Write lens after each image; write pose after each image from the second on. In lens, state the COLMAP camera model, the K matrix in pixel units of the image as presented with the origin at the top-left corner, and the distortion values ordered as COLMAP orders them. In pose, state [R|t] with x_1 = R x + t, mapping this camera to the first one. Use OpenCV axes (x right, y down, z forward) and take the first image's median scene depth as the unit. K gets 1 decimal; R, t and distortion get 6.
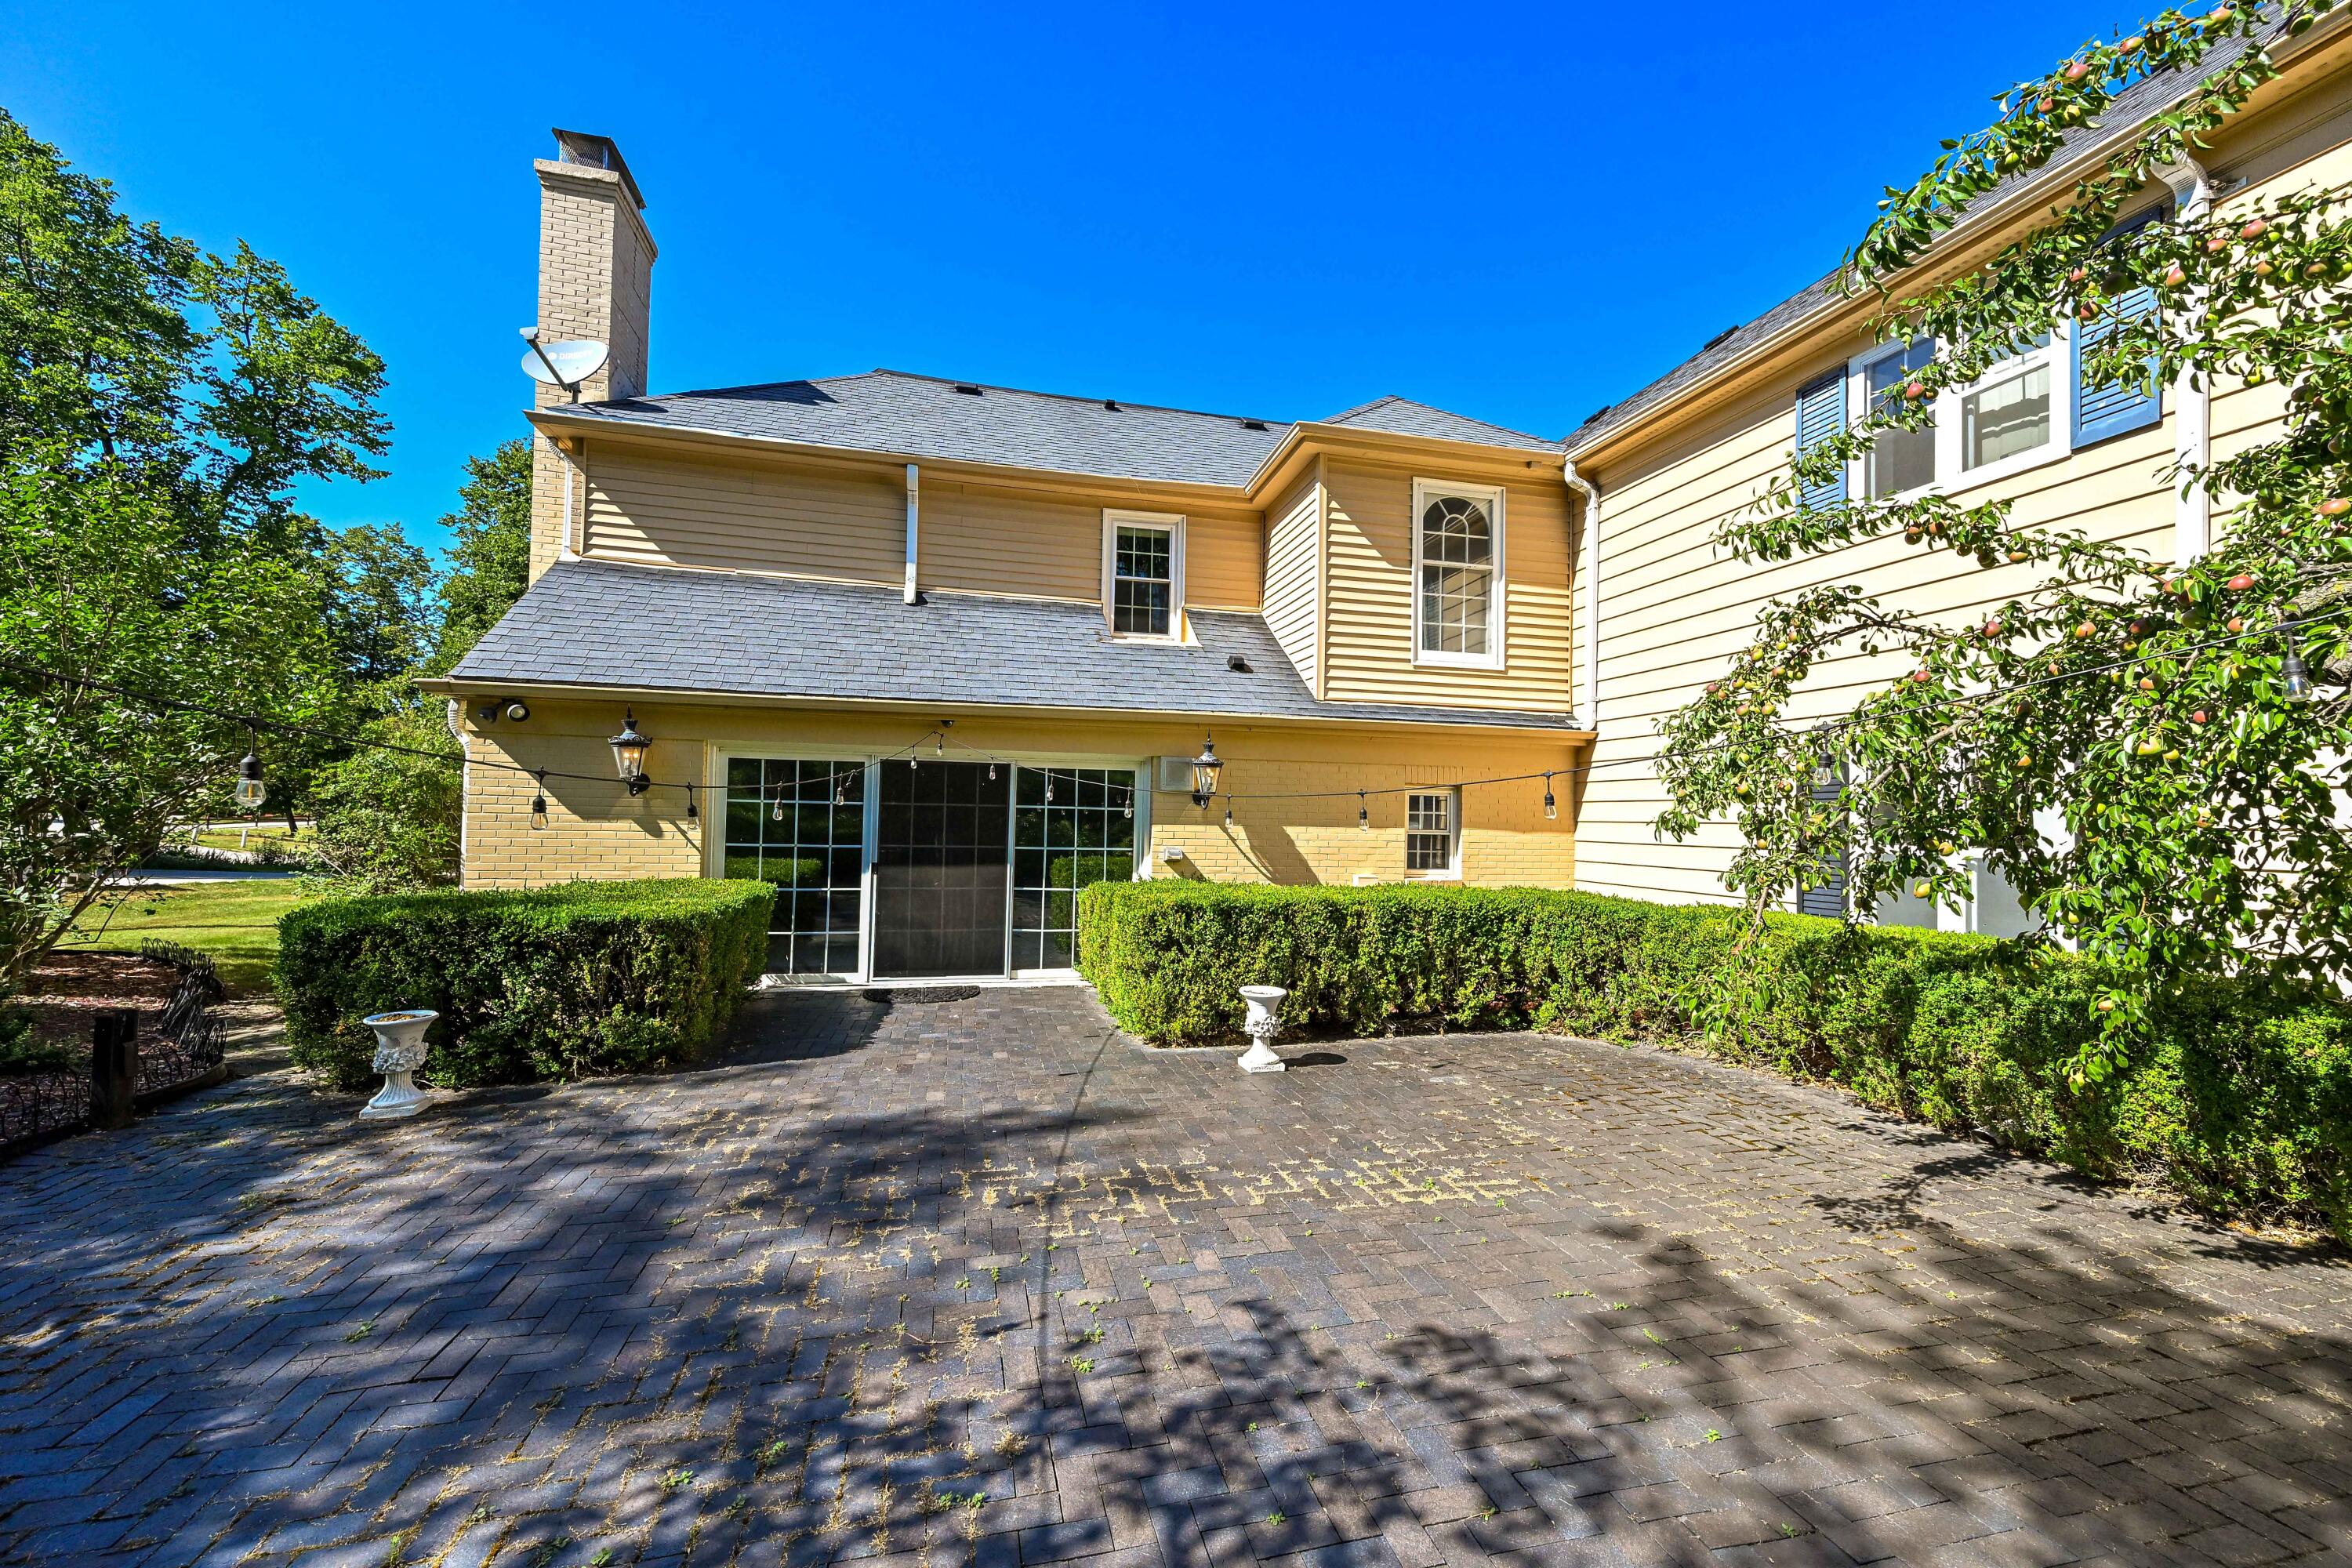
lens RADIAL K [[901.8, 0, 1180.1], [0, 901.8, 796.0], [0, 0, 1]] dist [0.007987, 0.000307]
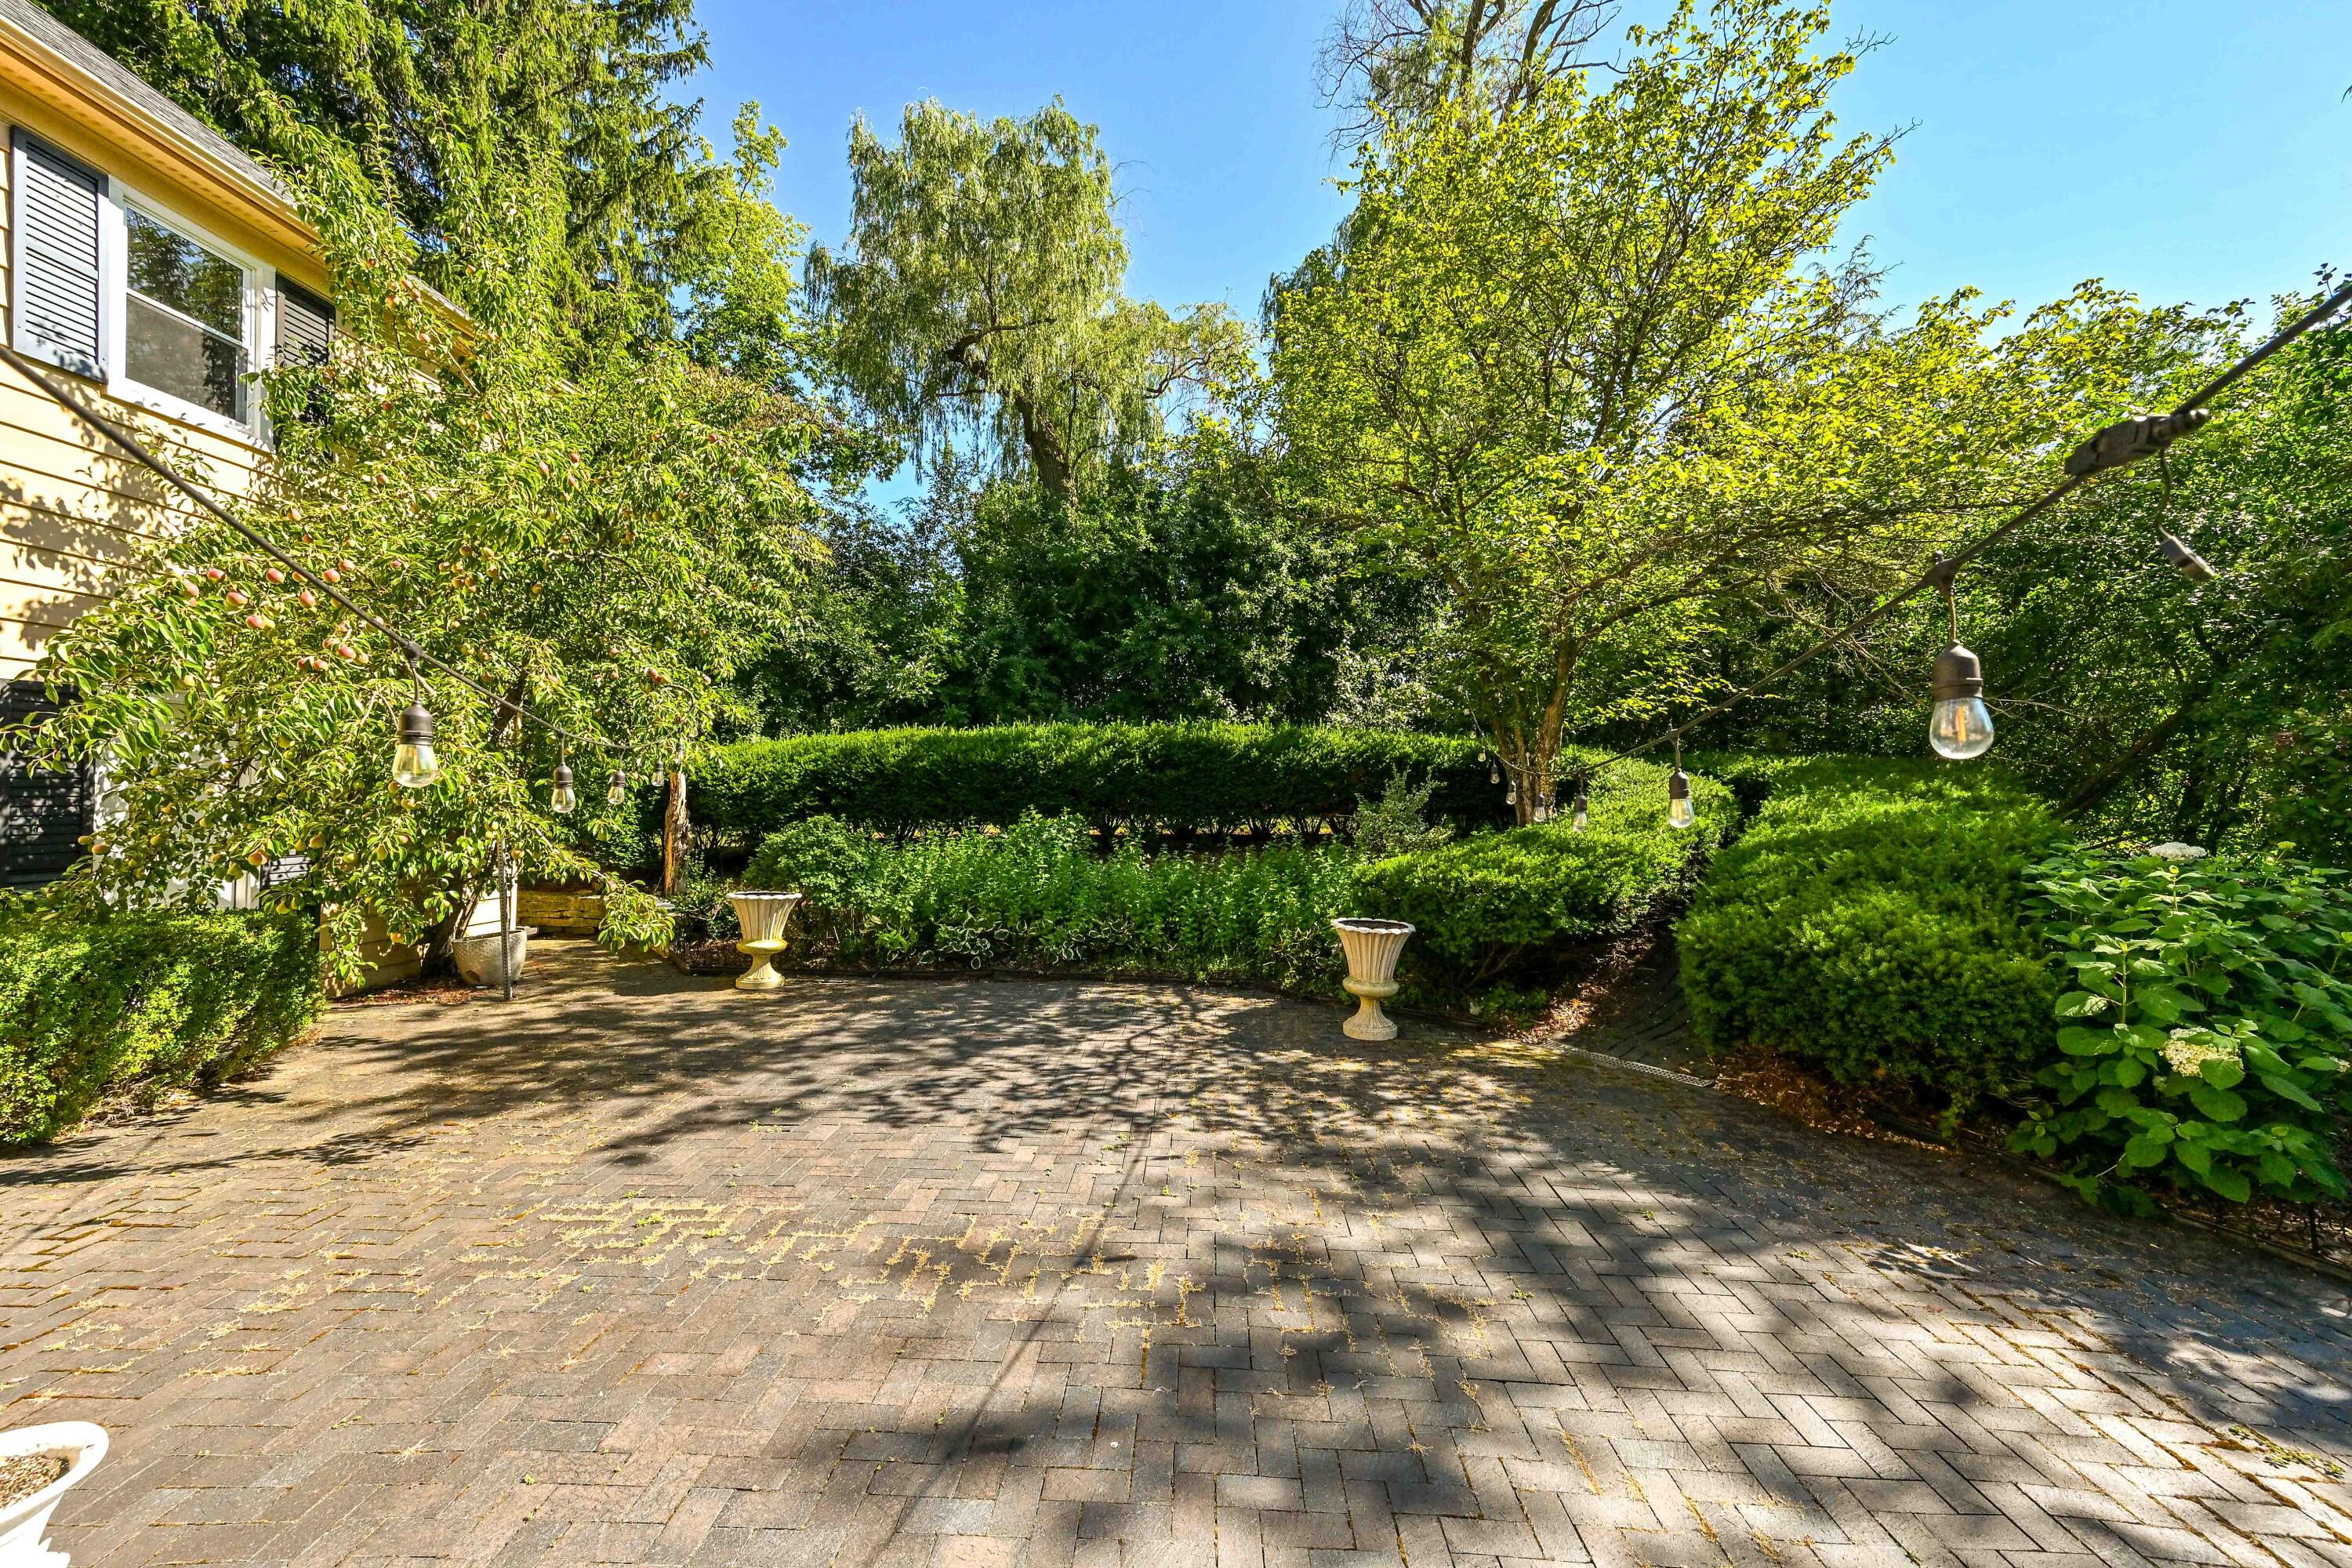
lens RADIAL K [[901.8, 0, 1180.1], [0, 901.8, 796.0], [0, 0, 1]] dist [0.007987, 0.000307]
pose [[-0.961617, -0.030483, 0.272696, -0.207268], [-0.036635, 0.999175, -0.017498, 0.016179], [-0.271937, -0.026817, -0.961941, 0.841125]]
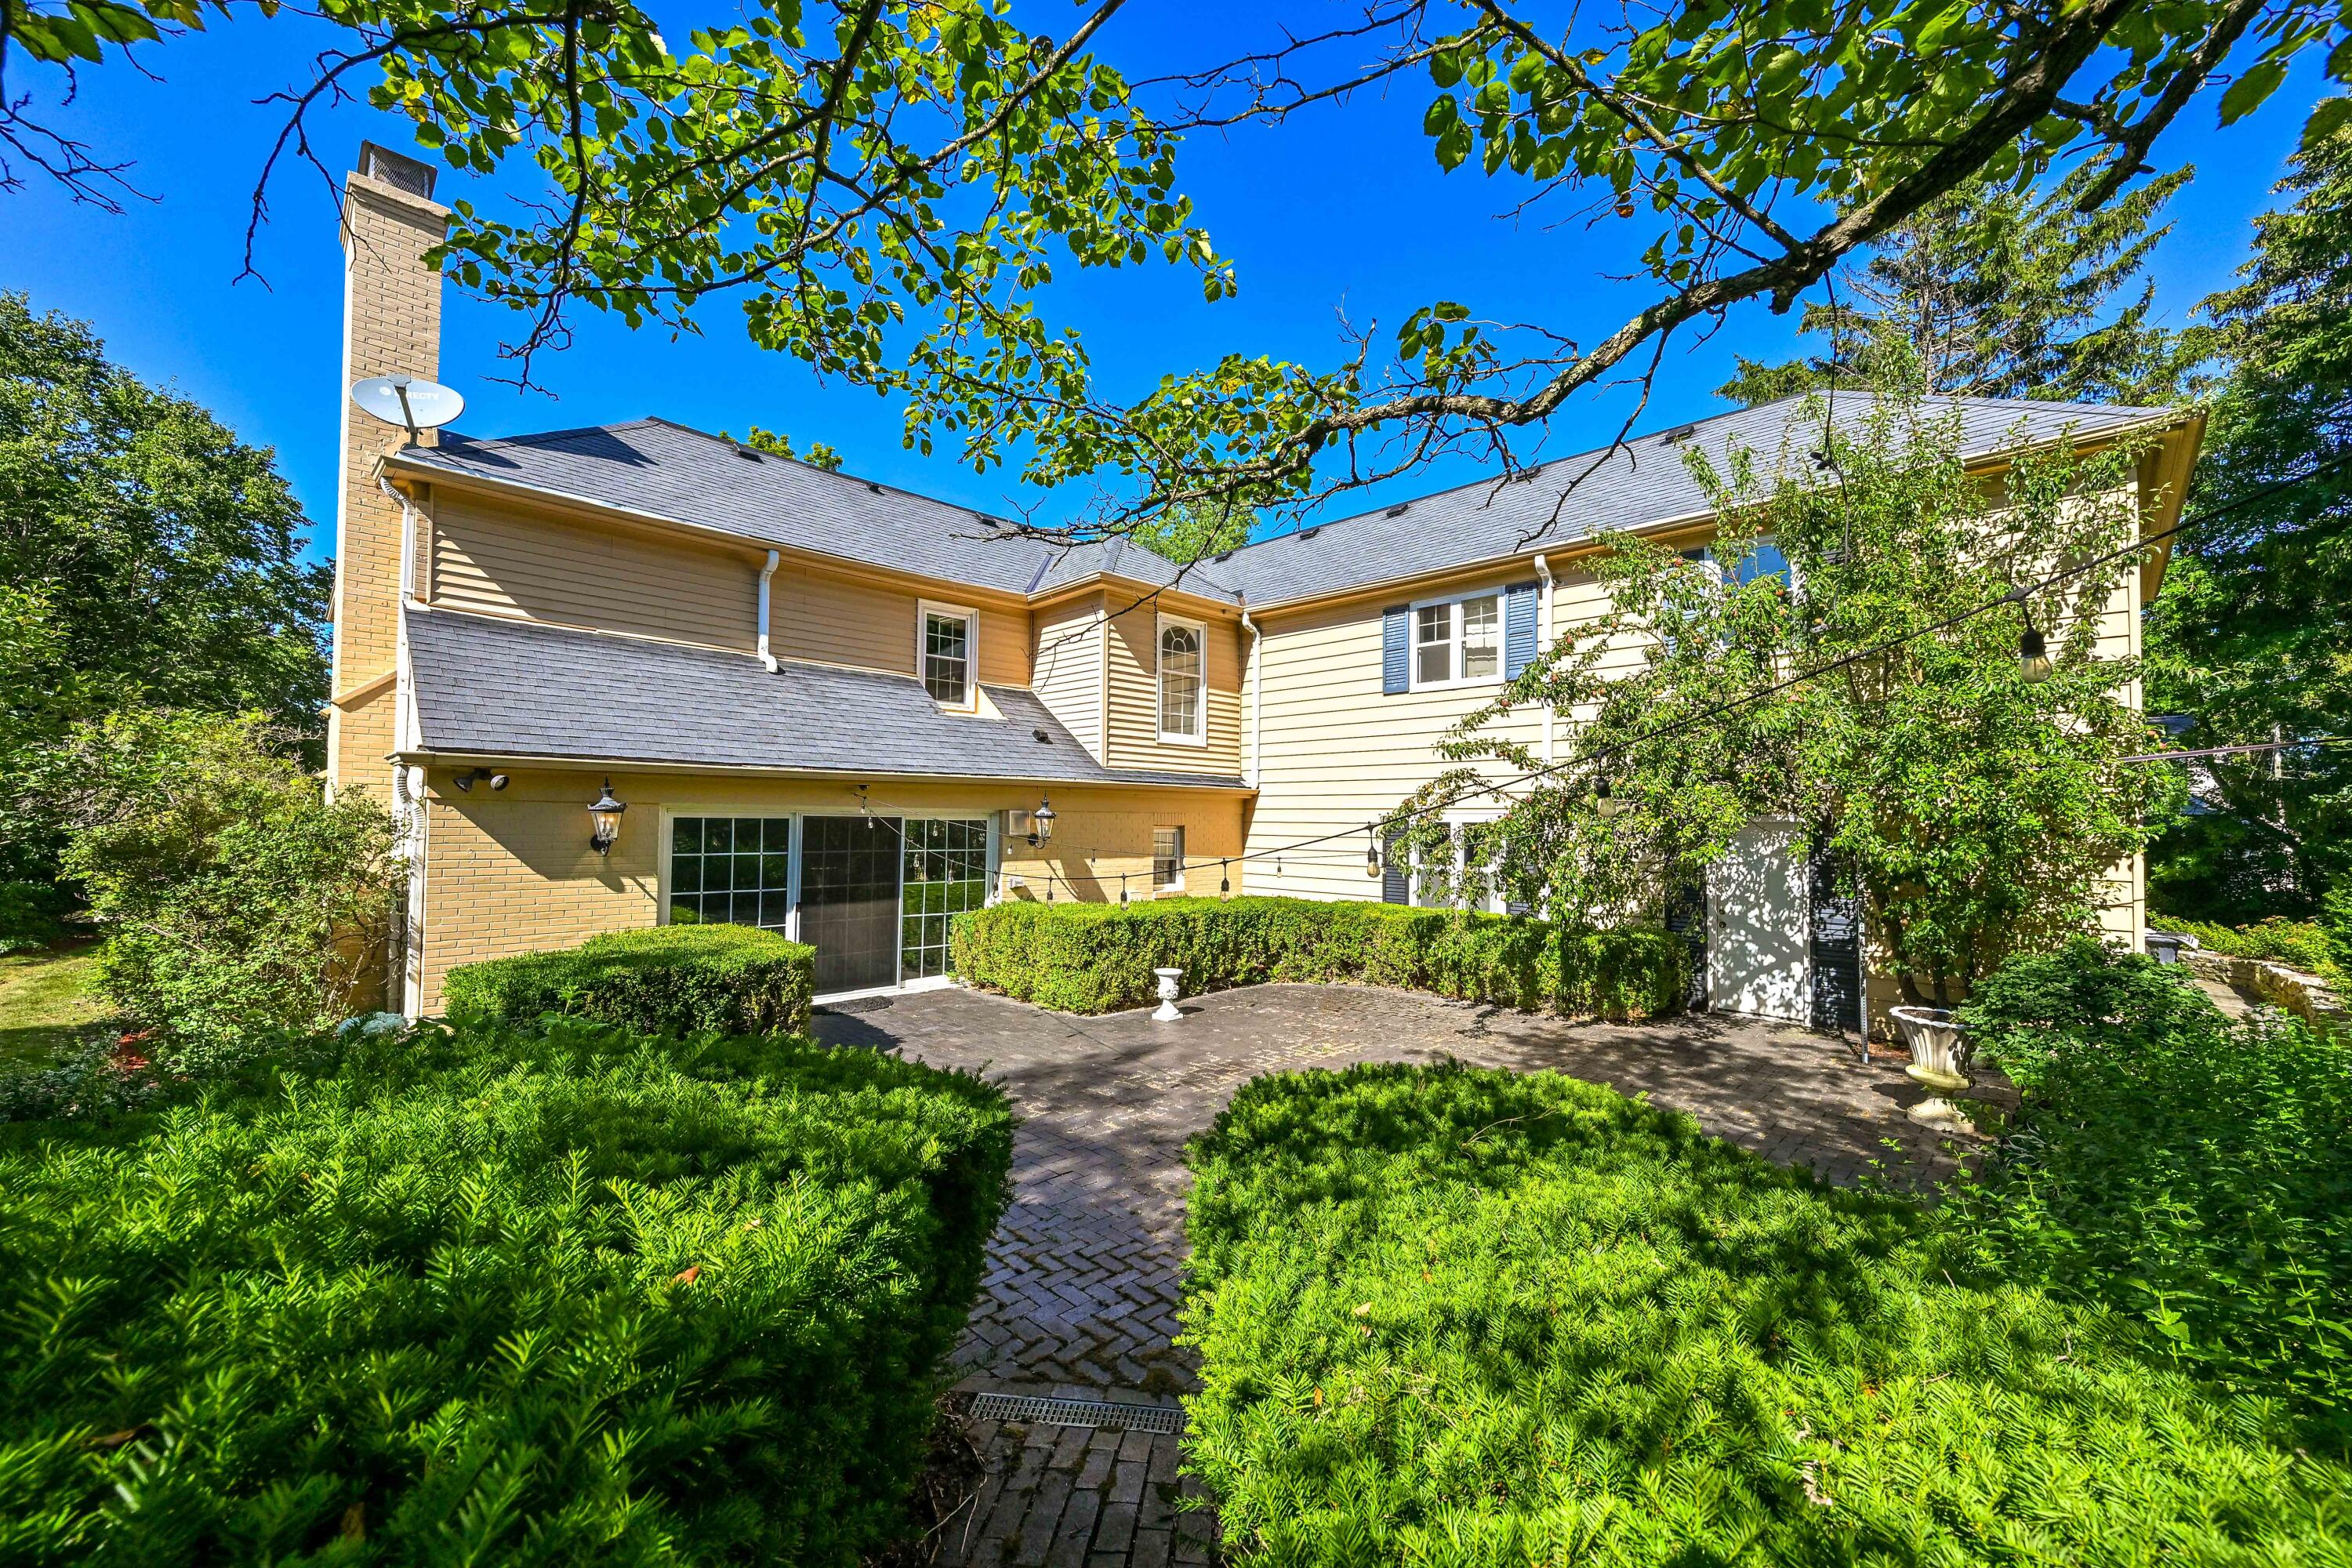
lens RADIAL K [[901.8, 0, 1180.1], [0, 901.8, 796.0], [0, 0, 1]] dist [0.007987, 0.000307]
pose [[0.855847, 0.004759, 0.517207, -0.546543], [-0.007186, 0.999971, 0.002691, -0.077406], [-0.517179, -0.006019, 0.855856, -0.299122]]
